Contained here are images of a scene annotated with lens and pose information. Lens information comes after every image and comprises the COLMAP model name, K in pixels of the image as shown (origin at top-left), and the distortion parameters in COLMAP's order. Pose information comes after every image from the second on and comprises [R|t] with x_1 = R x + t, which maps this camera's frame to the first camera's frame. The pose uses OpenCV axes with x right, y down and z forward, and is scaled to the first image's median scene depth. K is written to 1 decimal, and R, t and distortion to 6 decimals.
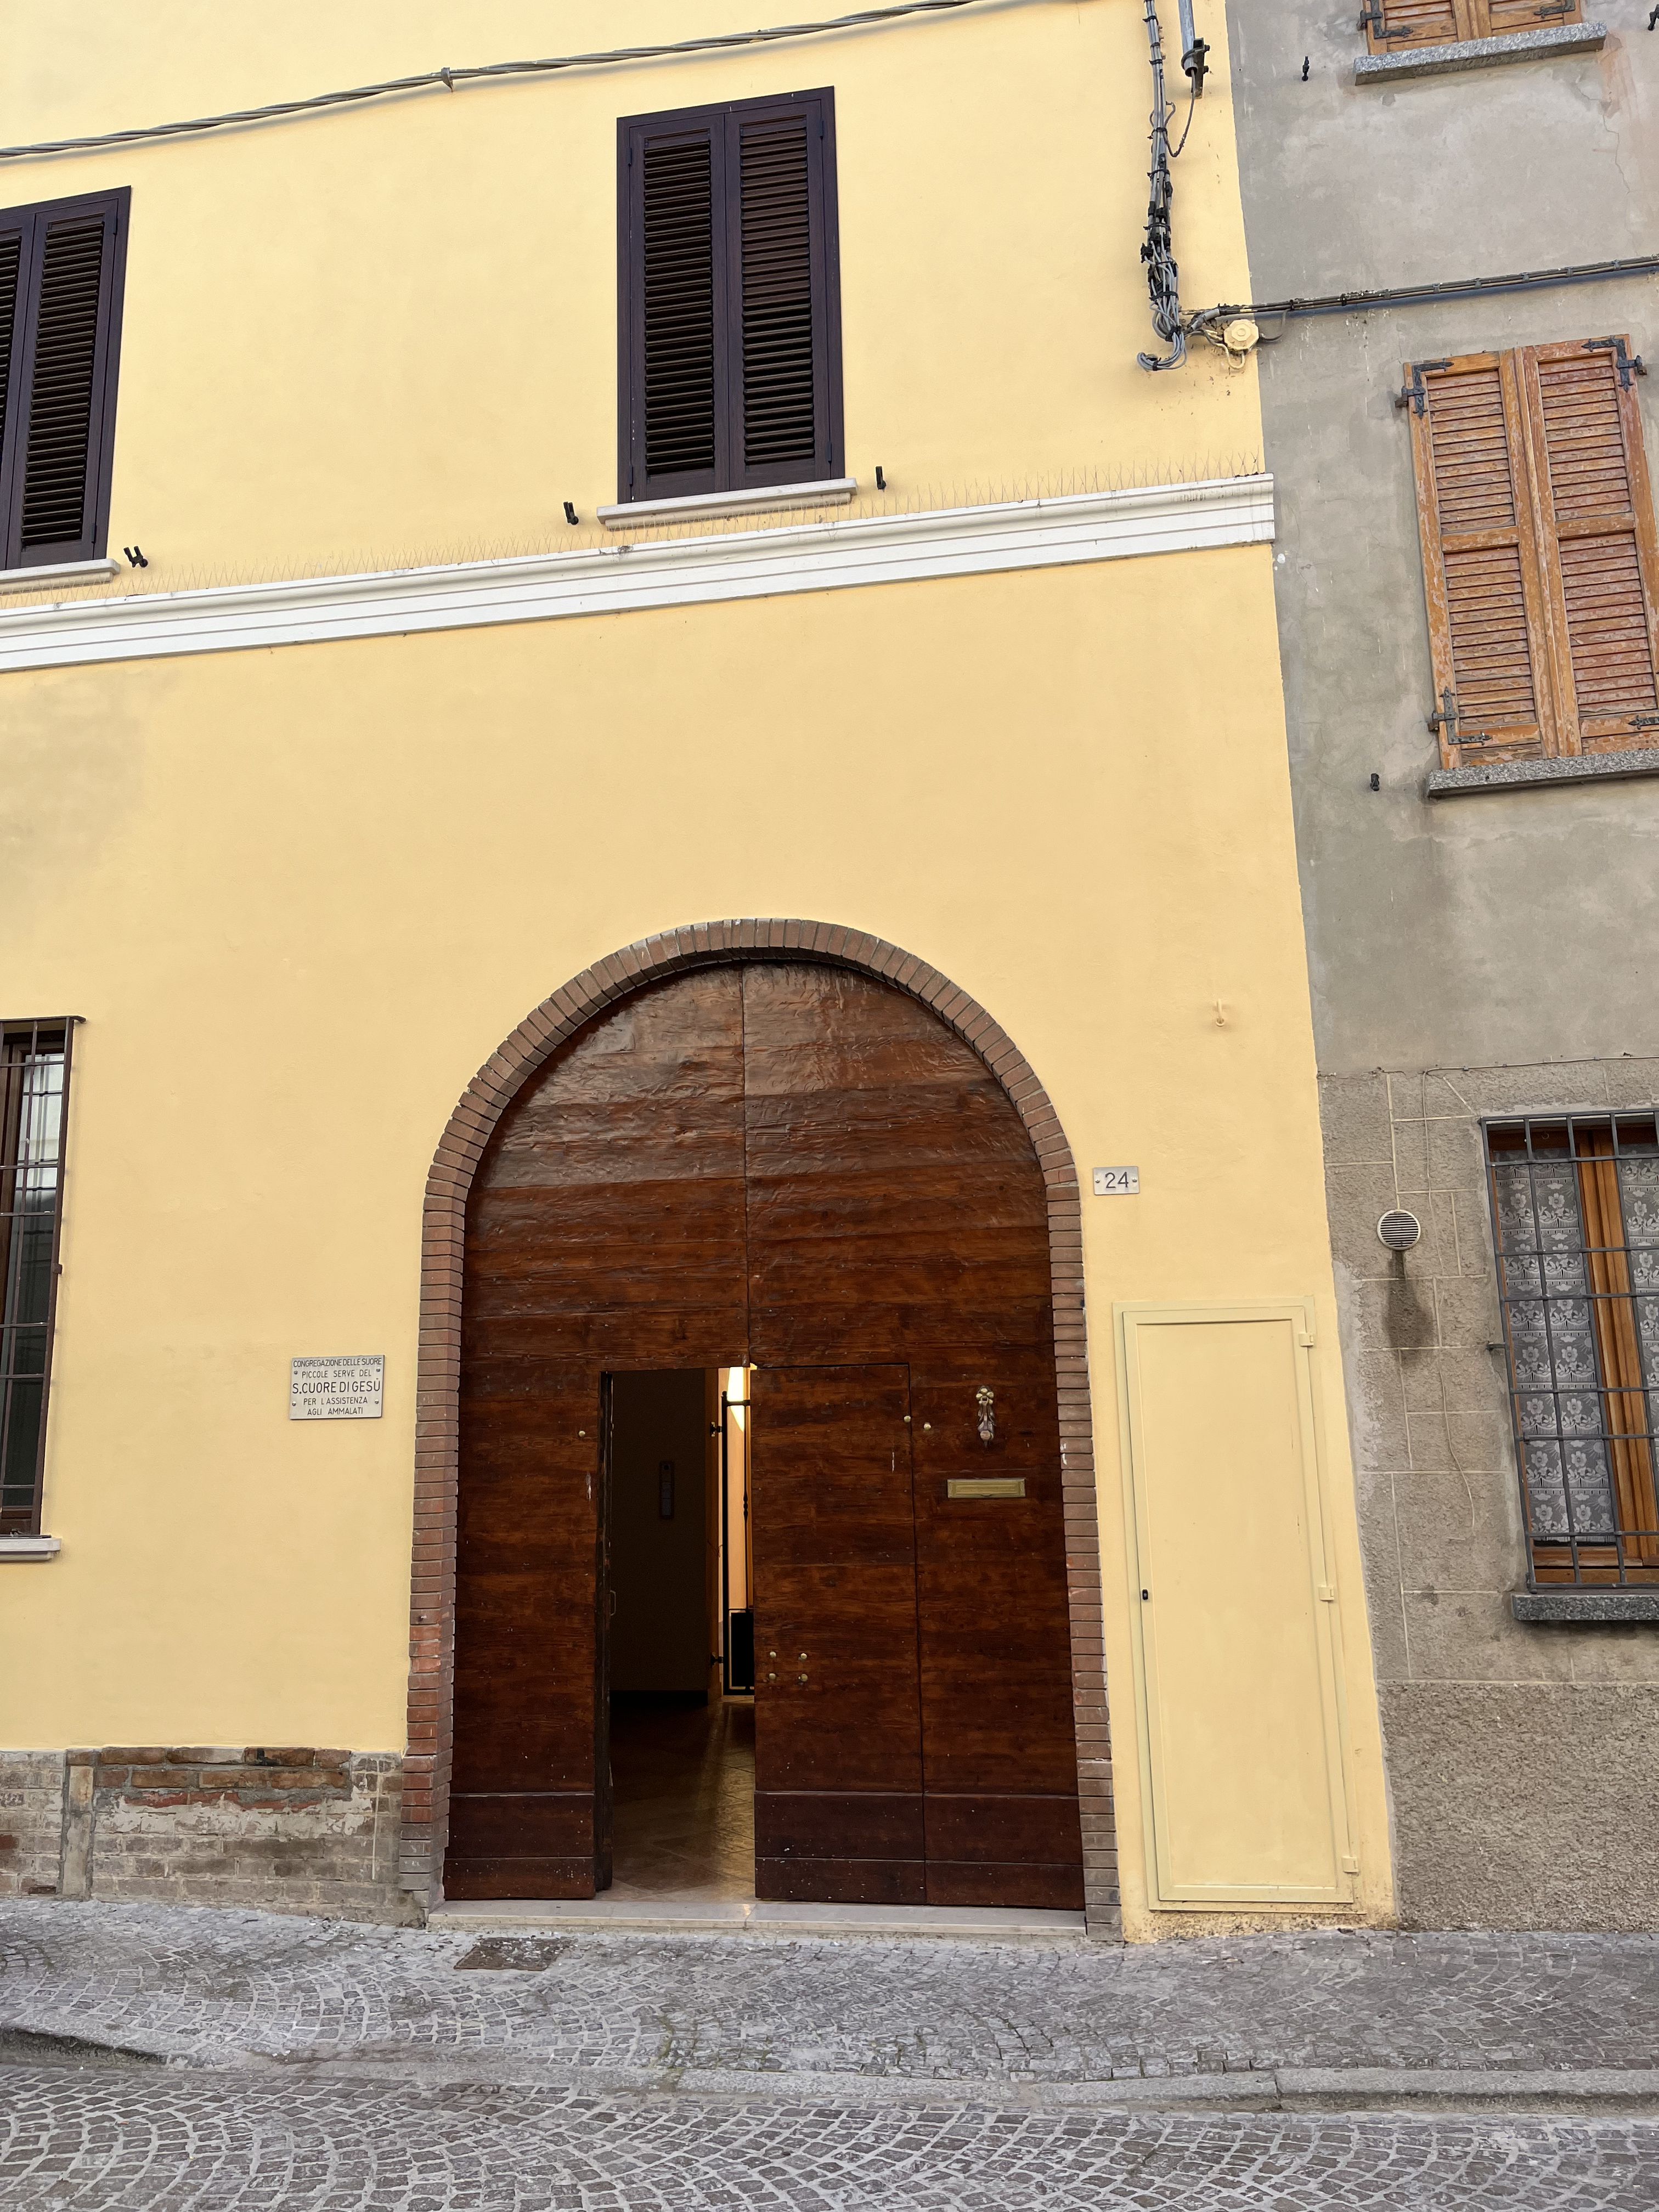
lens RADIAL K [[1705.2, 0, 830.6], [0, 1705.2, 1123.3], [0, 0, 1]] dist [0.055157, -0.062329]
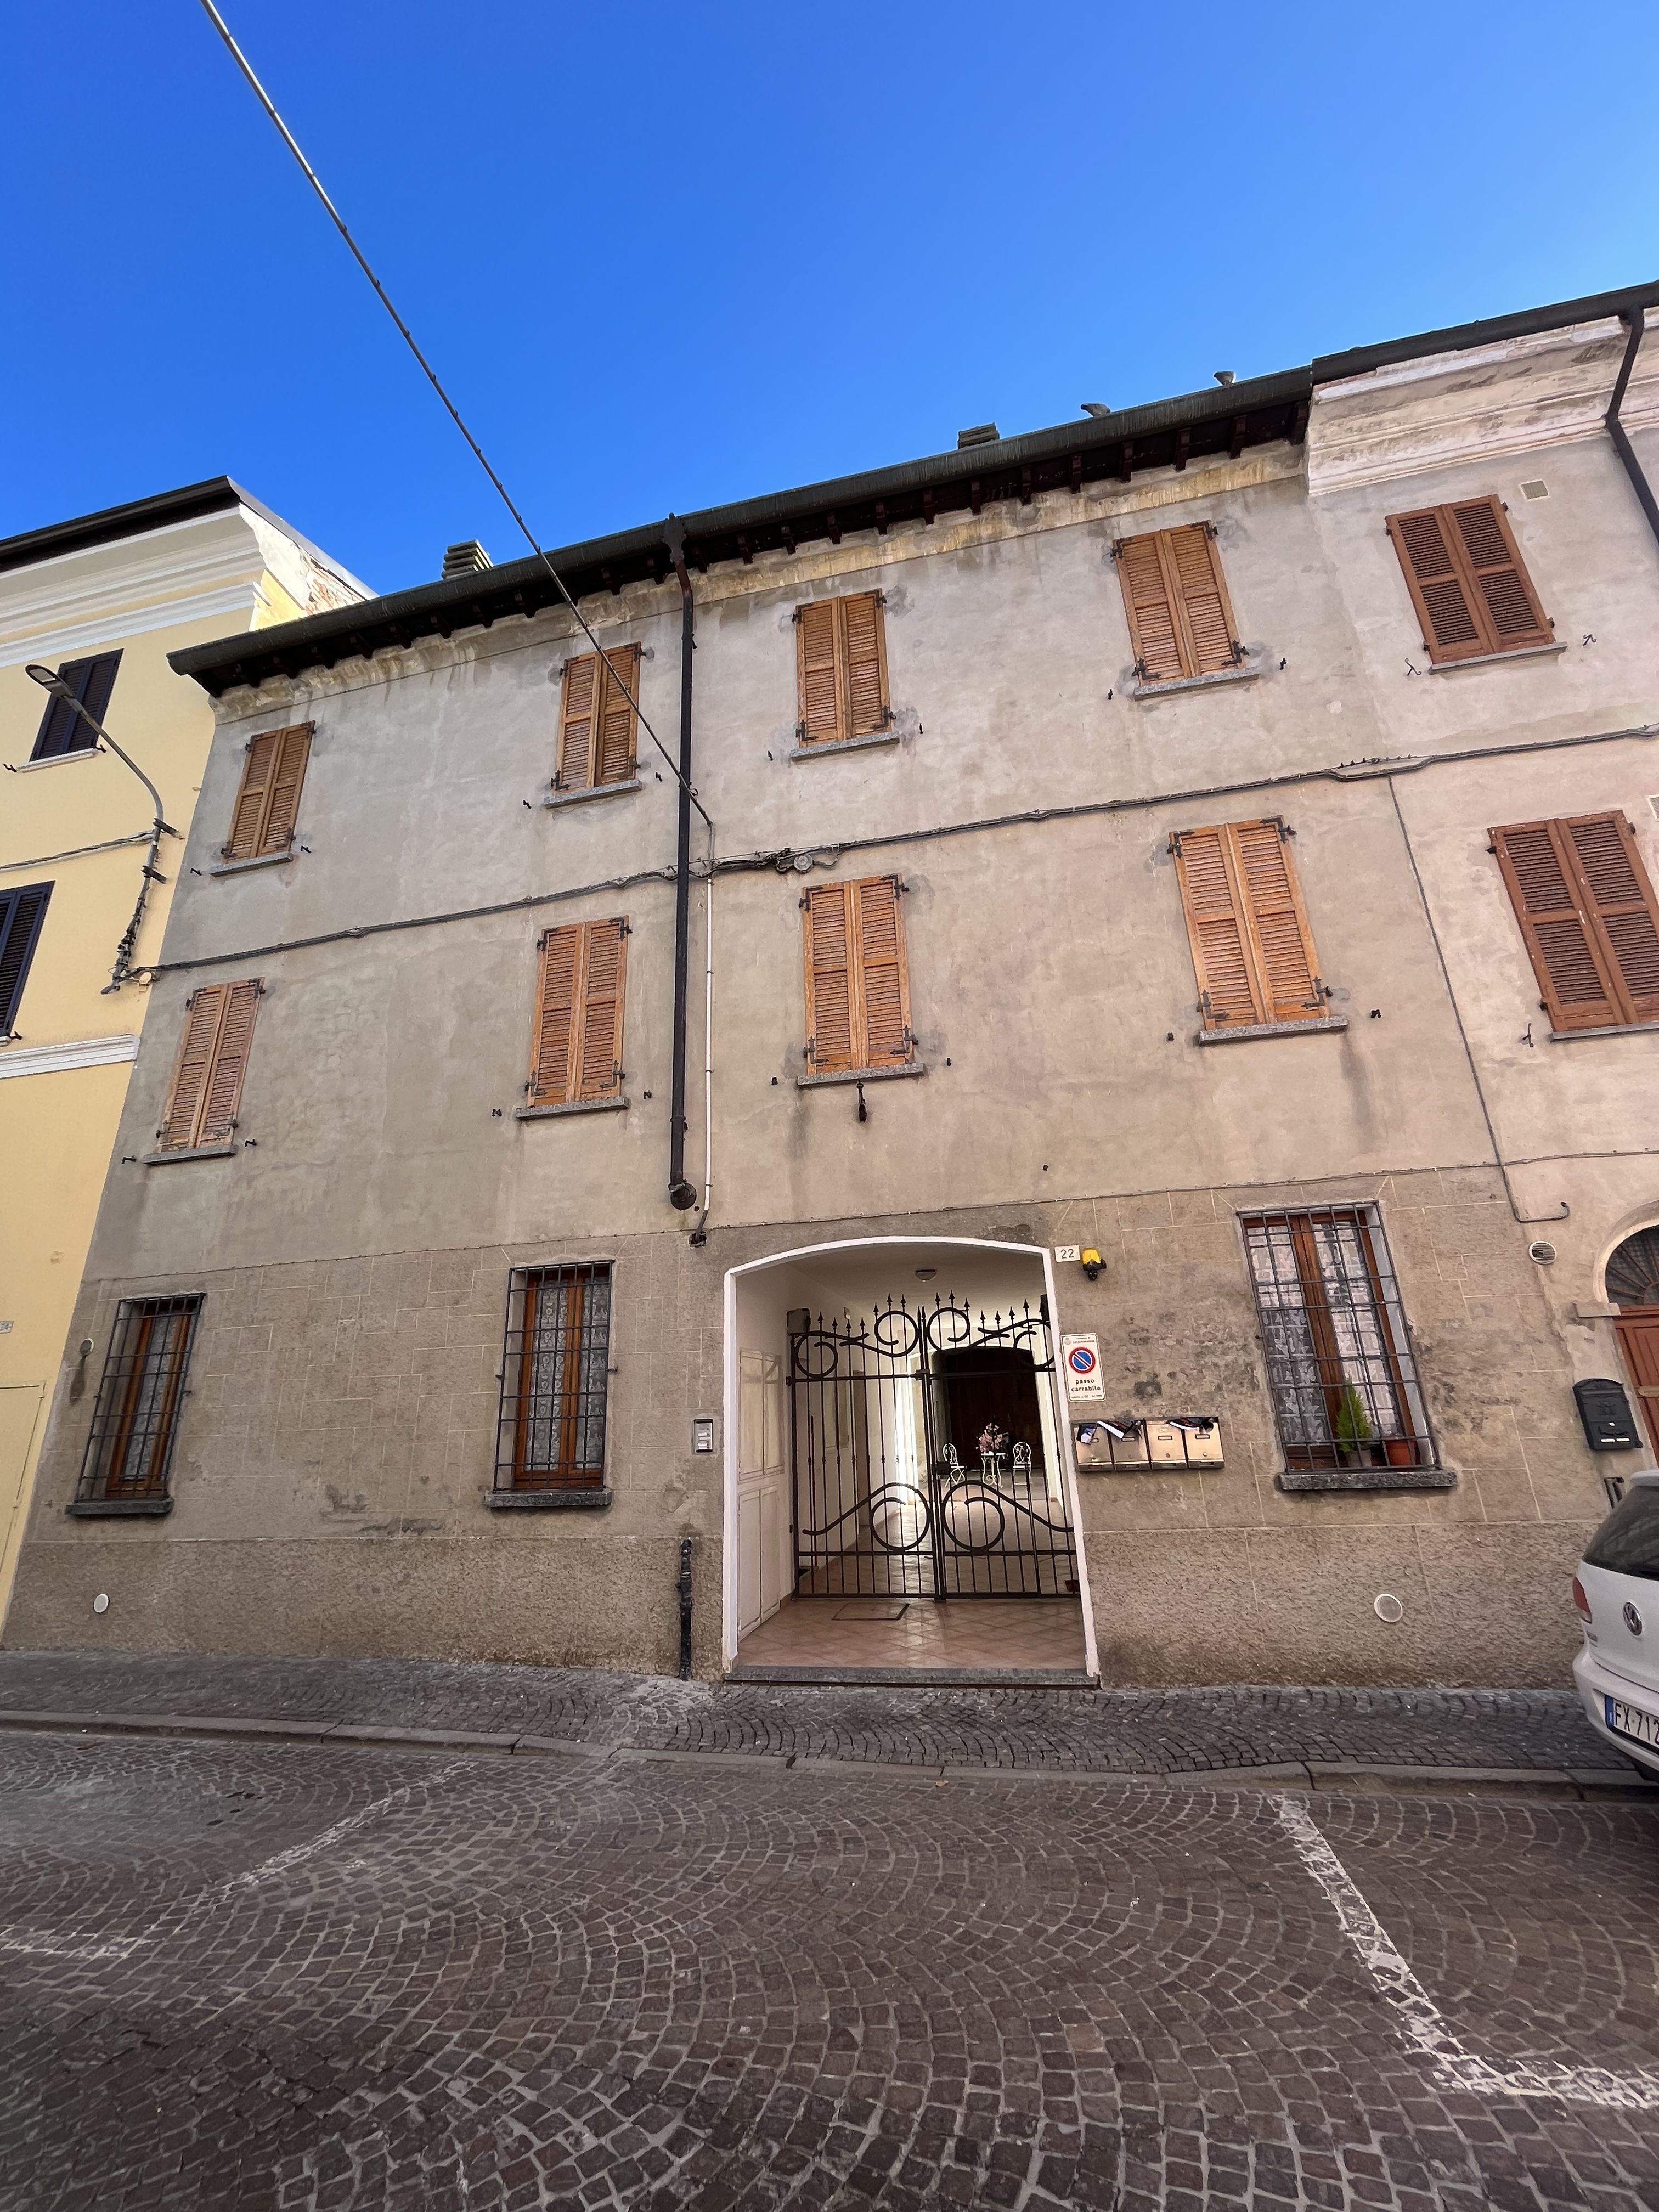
lens RADIAL K [[897.9, 0, 833.5], [0, 897.9, 1108.1], [0, 0, 1]] dist [-0.002073, -0.000098]
pose [[0.998416, -0.033409, -0.045271, 1.383431], [0.027228, 0.991025, -0.130874, -0.074596], [0.049237, 0.129434, 0.990365, -0.240473]]
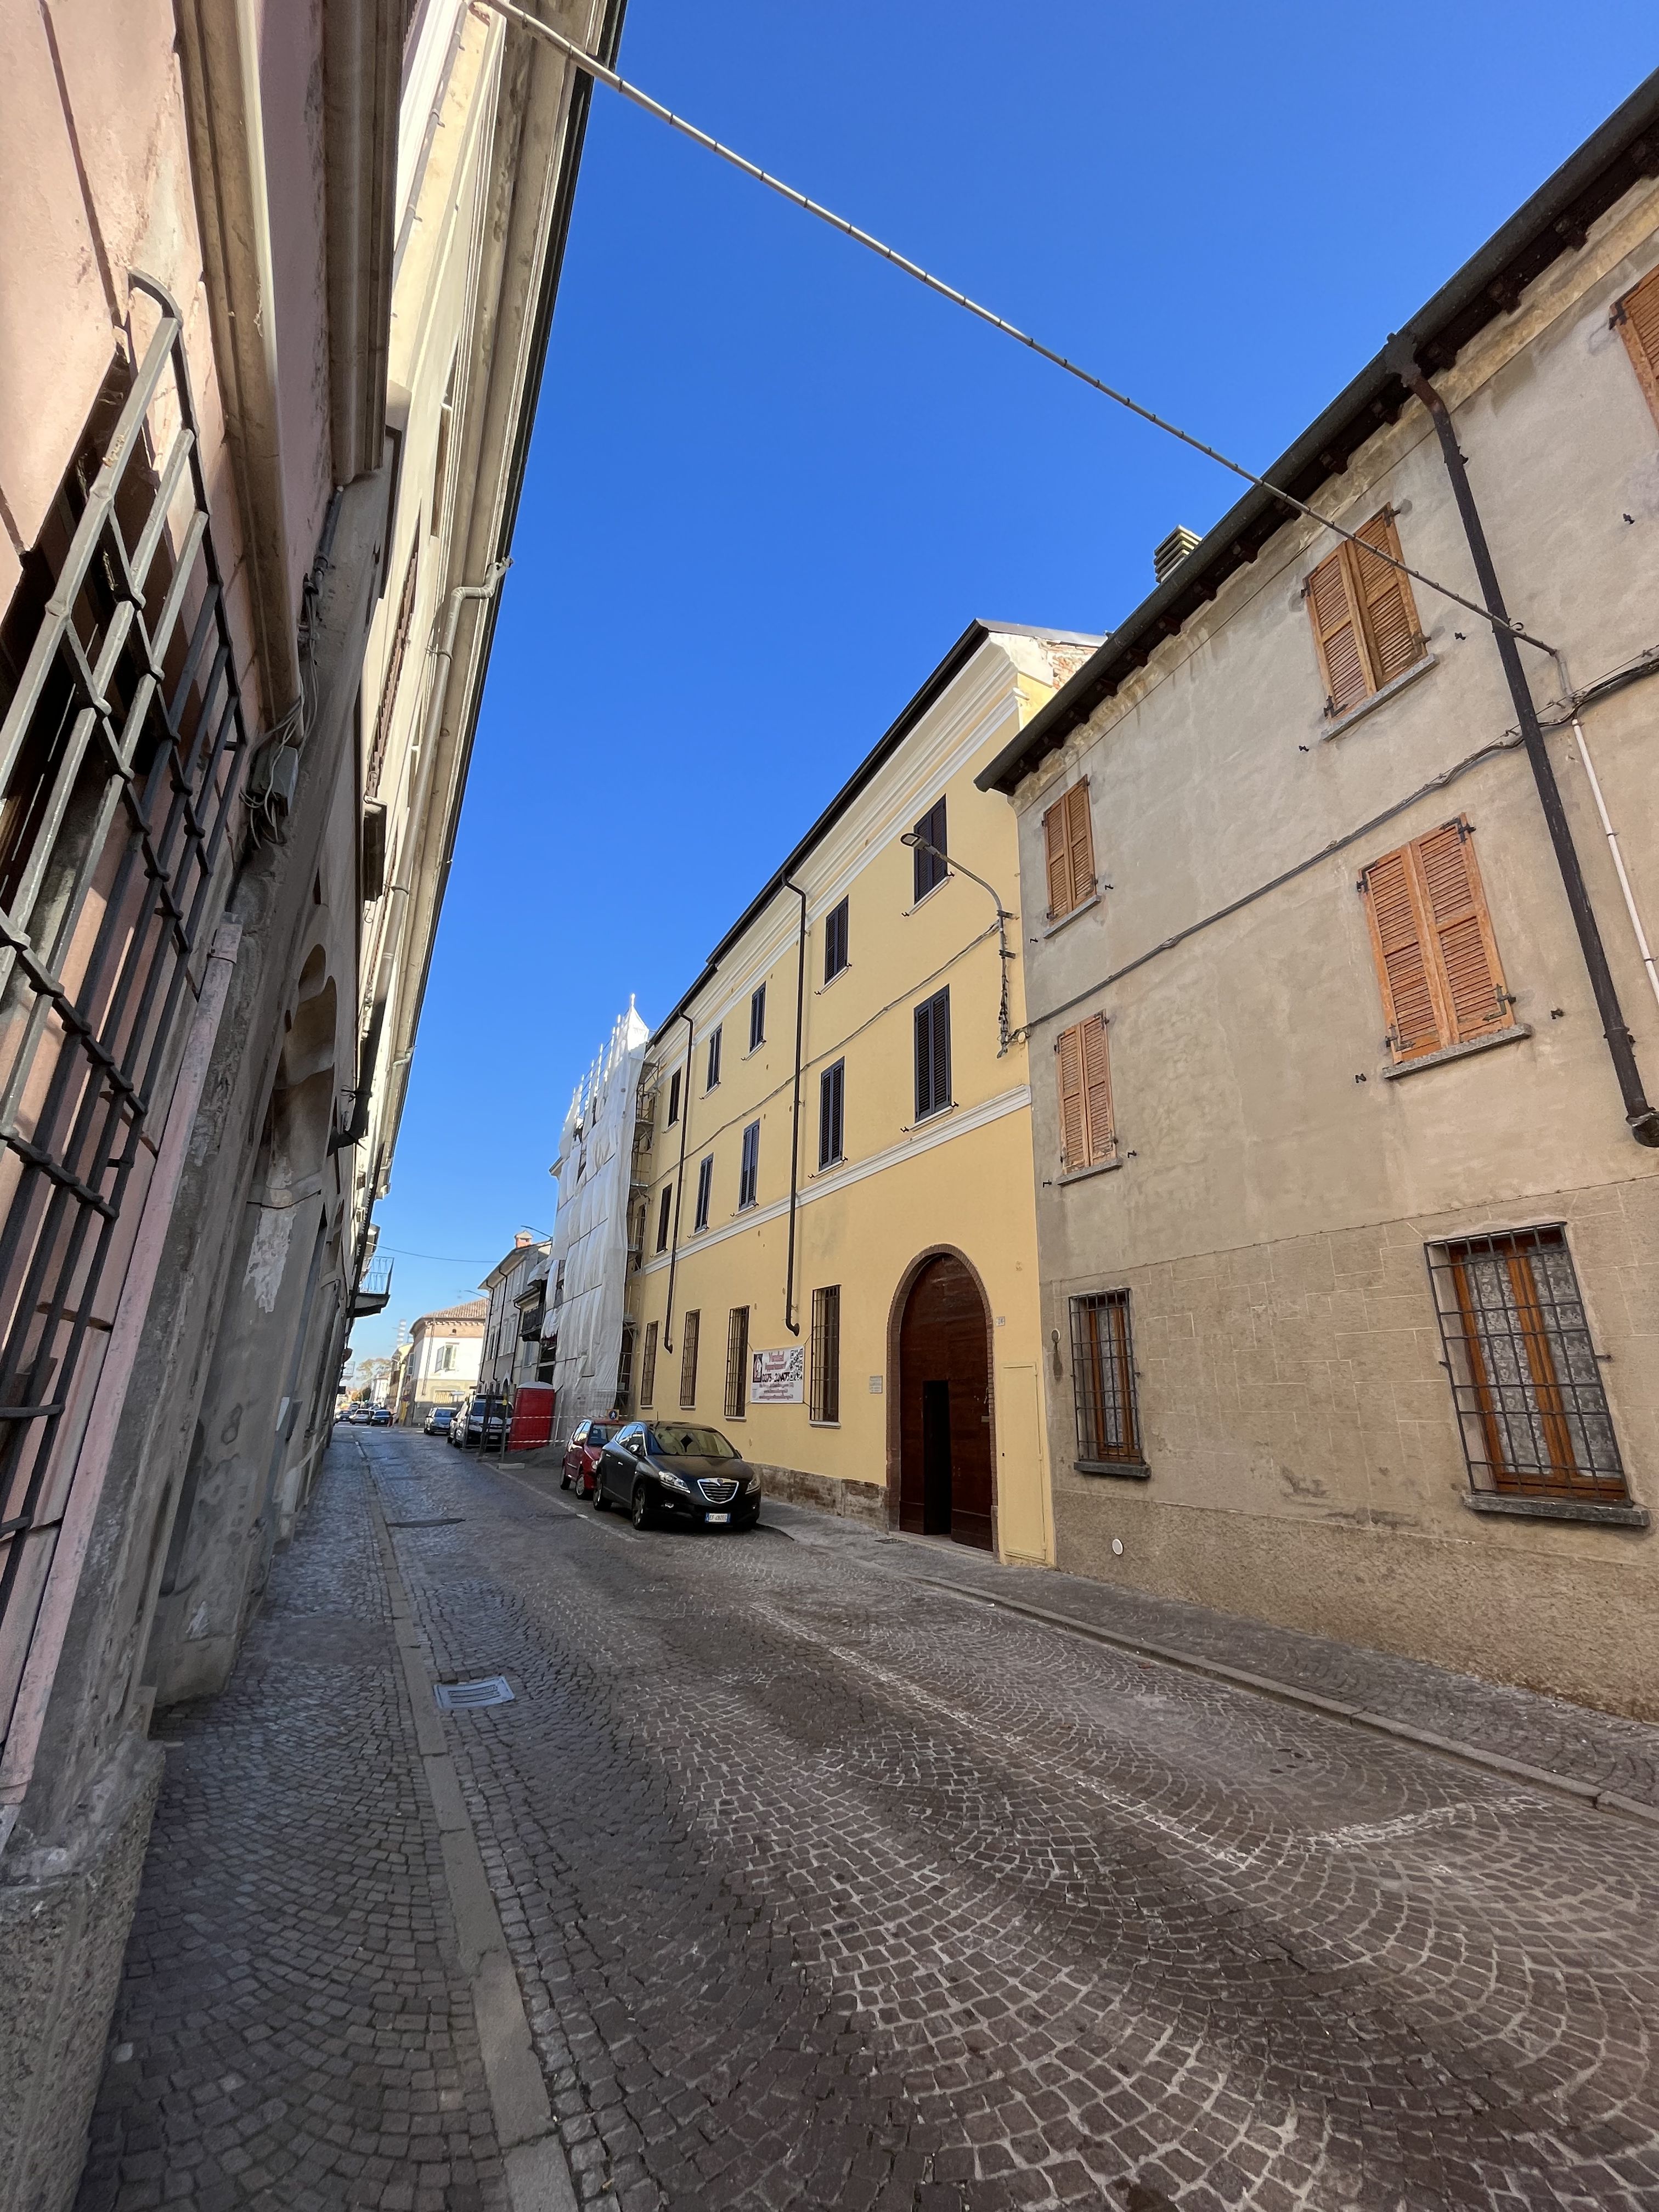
lens RADIAL K [[897.9, 0, 831.8], [0, 897.9, 1107.7], [0, 0, 1]] dist [-0.002073, -0.000098]
pose [[0.585313, -0.229033, -0.777787, 1.351332], [0.130020, 0.973374, -0.188782, -0.077856], [0.800315, 0.009368, 0.599507, -0.258008]]
